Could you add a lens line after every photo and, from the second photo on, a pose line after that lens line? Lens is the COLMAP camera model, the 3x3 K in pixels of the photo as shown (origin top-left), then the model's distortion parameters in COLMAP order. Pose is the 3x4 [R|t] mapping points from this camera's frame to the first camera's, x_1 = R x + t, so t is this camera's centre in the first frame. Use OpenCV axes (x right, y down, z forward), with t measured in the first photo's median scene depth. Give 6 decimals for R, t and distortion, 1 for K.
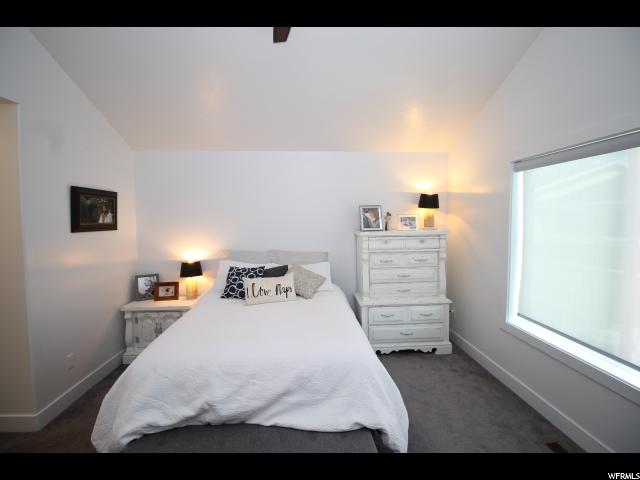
lens RADIAL K [[301.6, 0, 321.1], [0, 301.6, 234.7], [0, 0, 1]] dist [-0.008083, -0.005960]
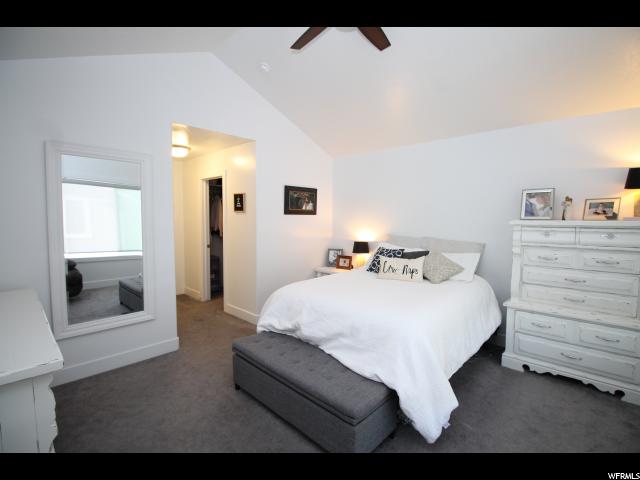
lens RADIAL K [[301.6, 0, 322.8], [0, 301.6, 240.5], [0, 0, 1]] dist [-0.008083, -0.005960]
pose [[0.676223, 0.069672, -0.733395, 0.394321], [-0.051719, 0.997551, 0.047079, 0.035759], [0.734880, 0.006095, 0.678170, 0.034473]]
